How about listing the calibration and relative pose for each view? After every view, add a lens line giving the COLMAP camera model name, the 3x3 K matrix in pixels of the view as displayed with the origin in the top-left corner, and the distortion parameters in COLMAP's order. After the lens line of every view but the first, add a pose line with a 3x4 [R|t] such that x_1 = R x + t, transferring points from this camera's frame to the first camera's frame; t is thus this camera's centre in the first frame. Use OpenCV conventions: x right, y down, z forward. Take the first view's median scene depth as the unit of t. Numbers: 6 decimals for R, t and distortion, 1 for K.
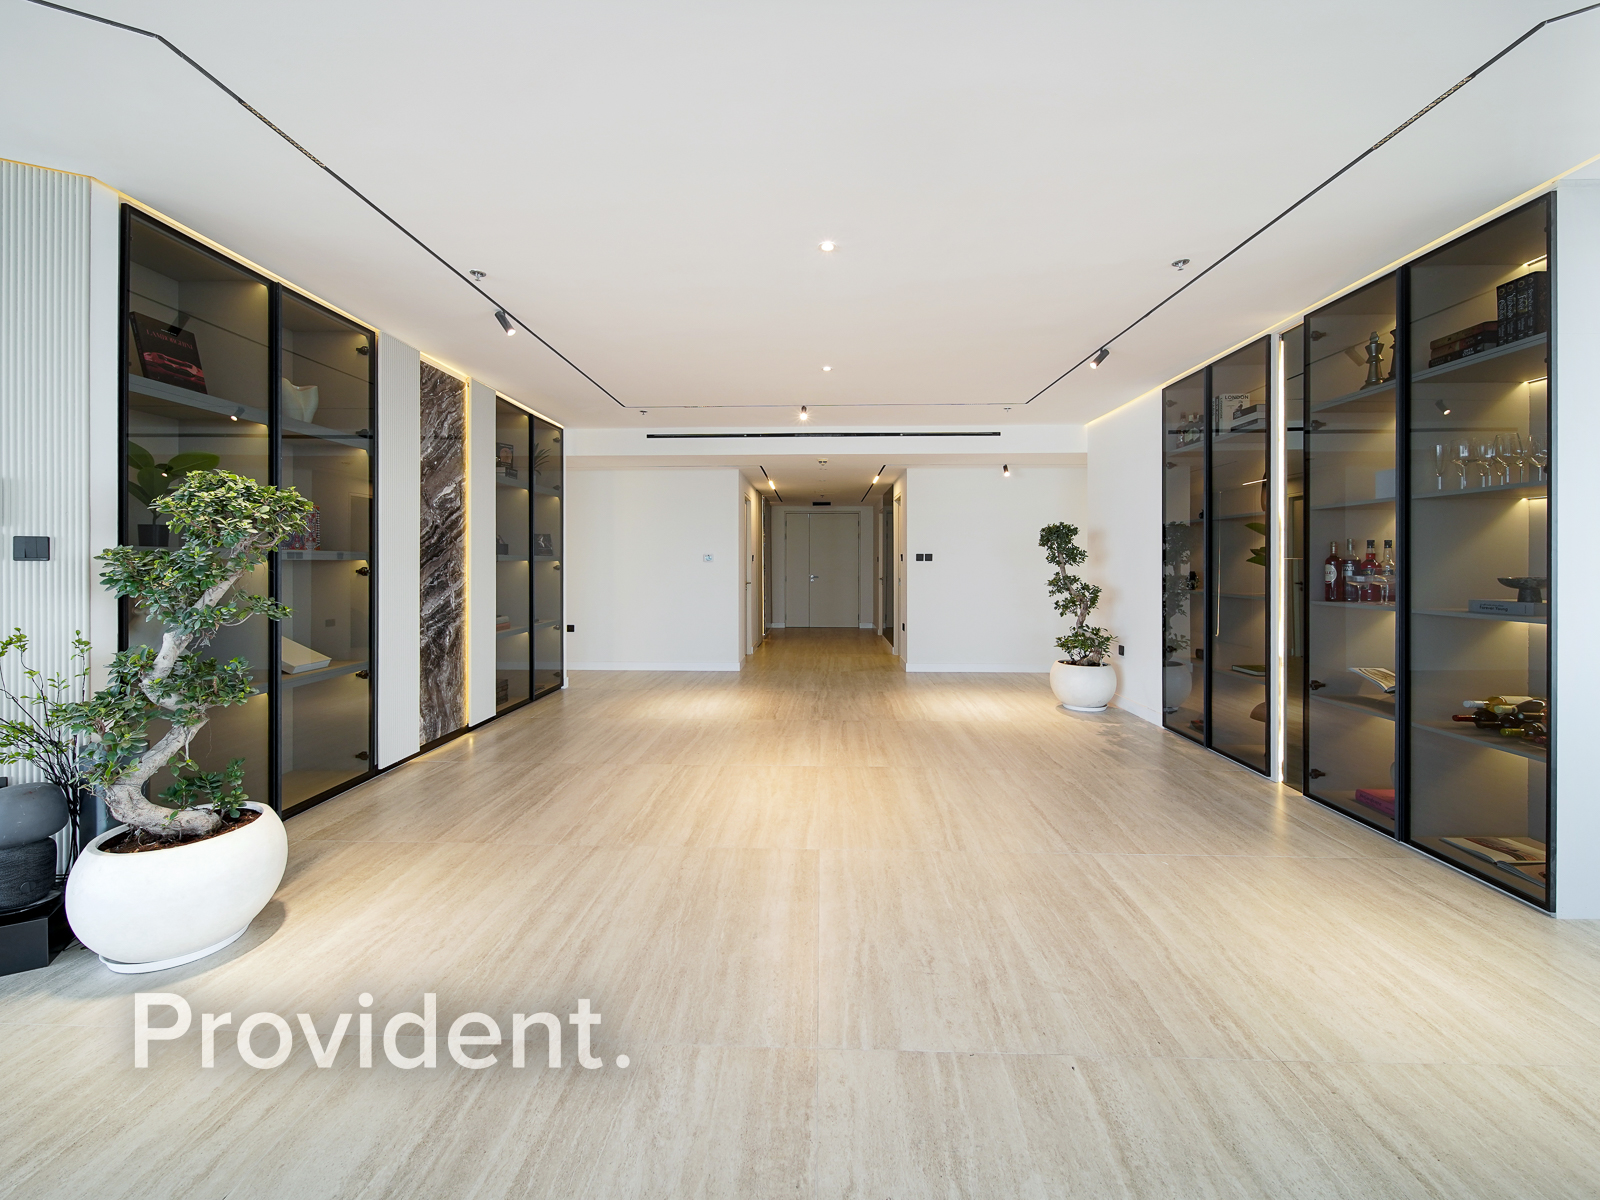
lens RADIAL K [[653.7, 0, 800.3], [0, 653.7, 563.4], [0, 0, 1]] dist [-0.002302, -0.000486]
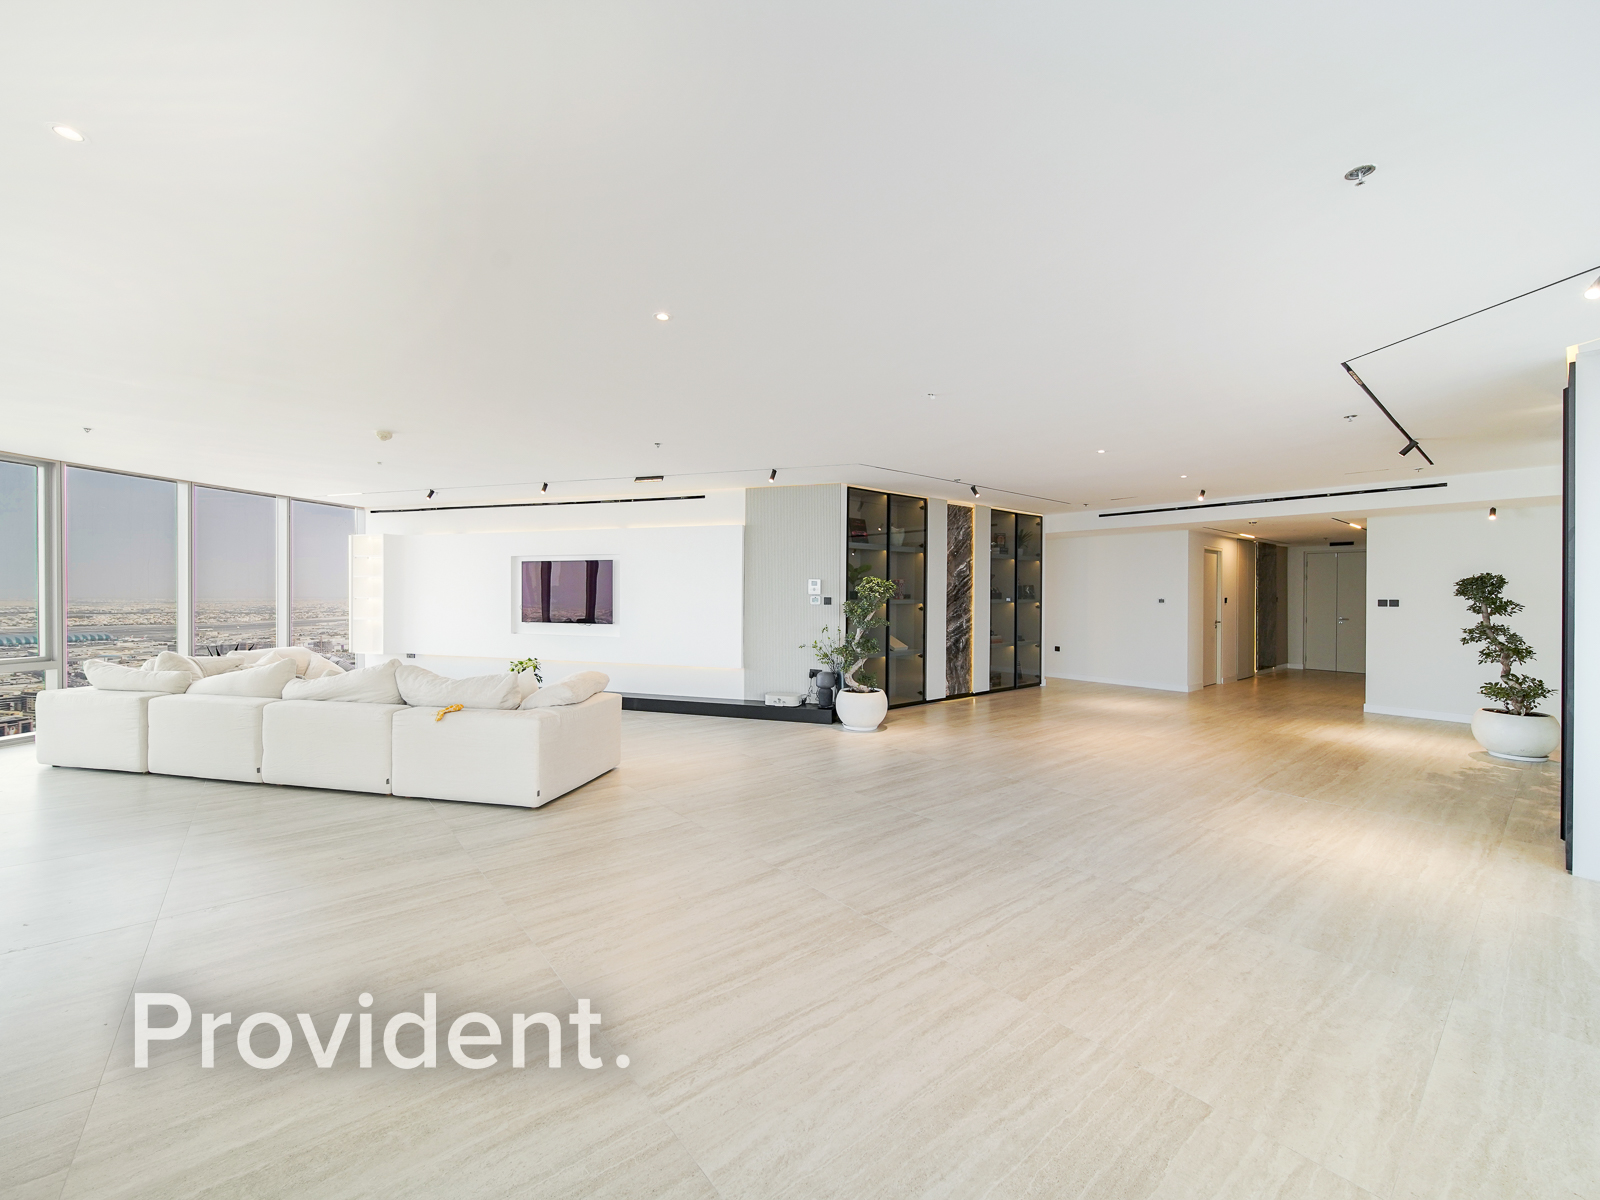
lens RADIAL K [[636.4, 0, 800.0], [0, 636.4, 600.0], [0, 0, 1]] dist [-0.001227, -0.000156]
pose [[0.662658, 0.012004, -0.748826, 0.546867], [-0.007629, 0.999928, 0.009278, -0.027588], [0.748883, -0.000436, 0.662702, -0.596388]]
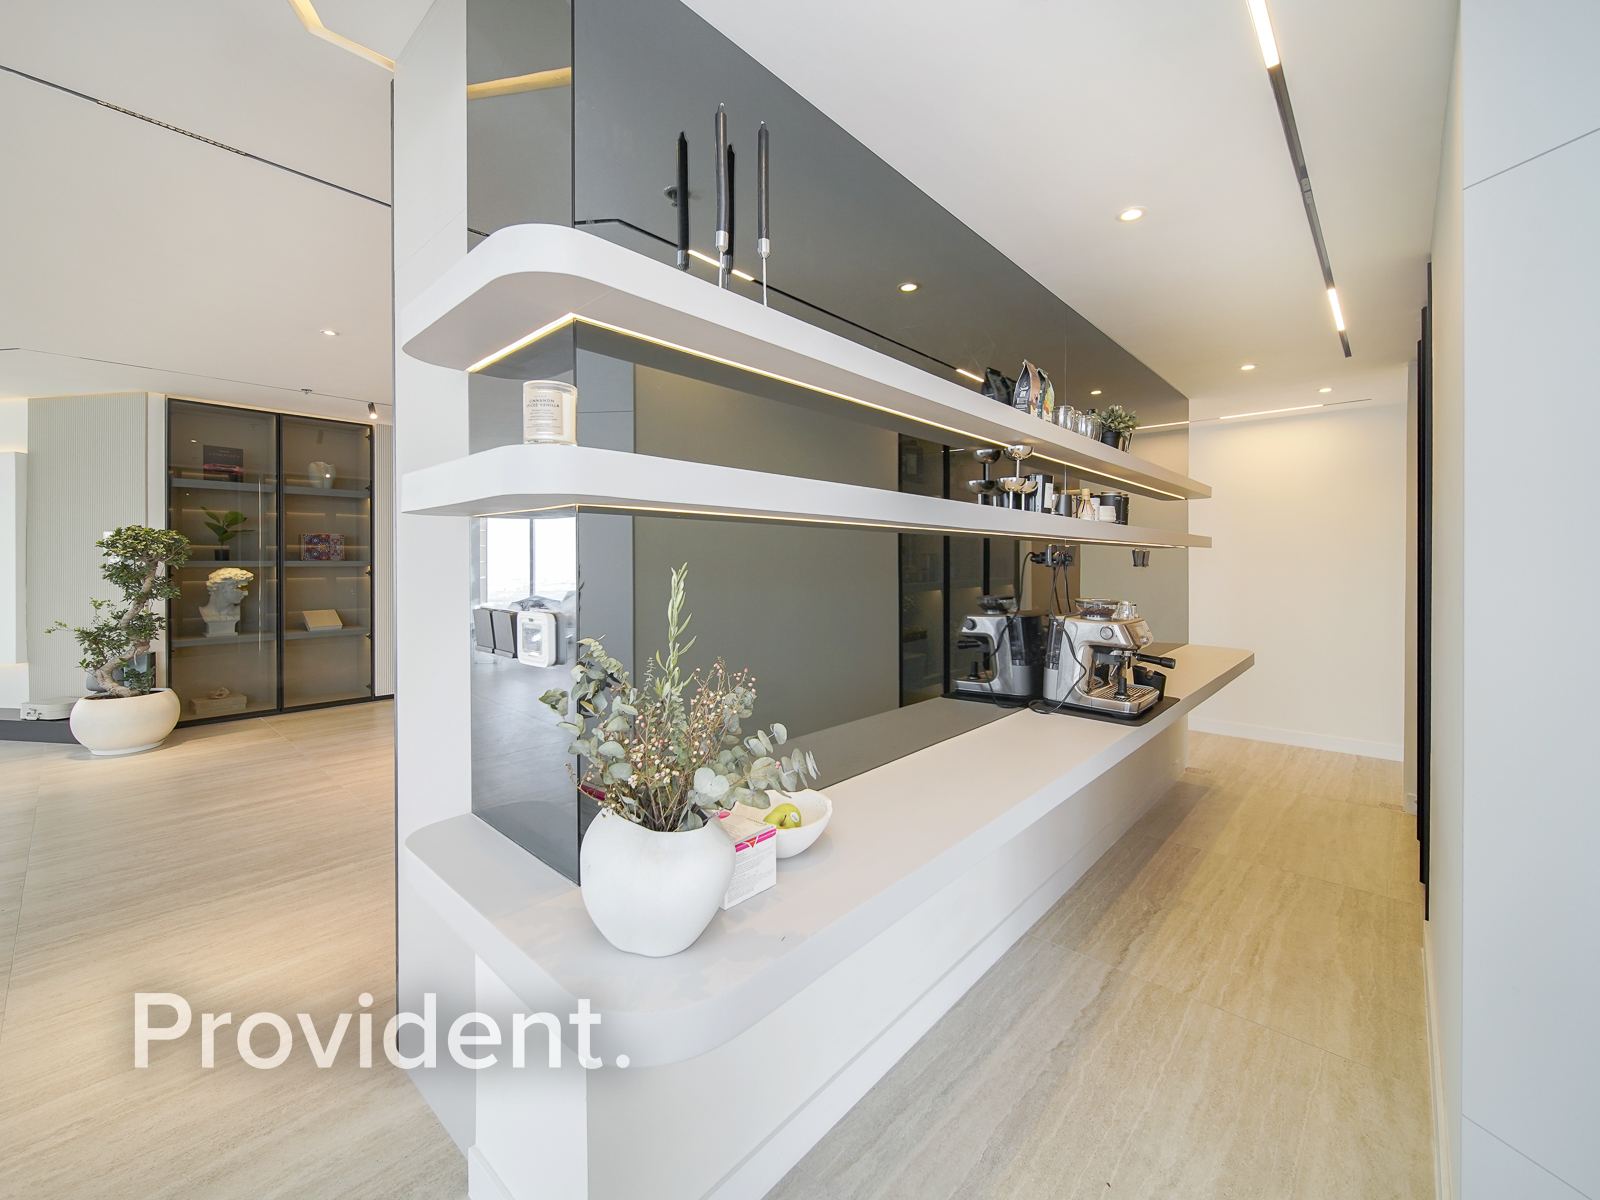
lens RADIAL K [[661.0, 0, 761.1], [0, 661.0, 565.5], [0, 0, 1]] dist [0.026980, -0.000156]
pose [[0.737455, -0.001556, -0.675395, 0.975336], [0.004012, 0.999990, 0.002078, -0.004618], [0.675385, -0.004242, 0.737453, 0.360193]]
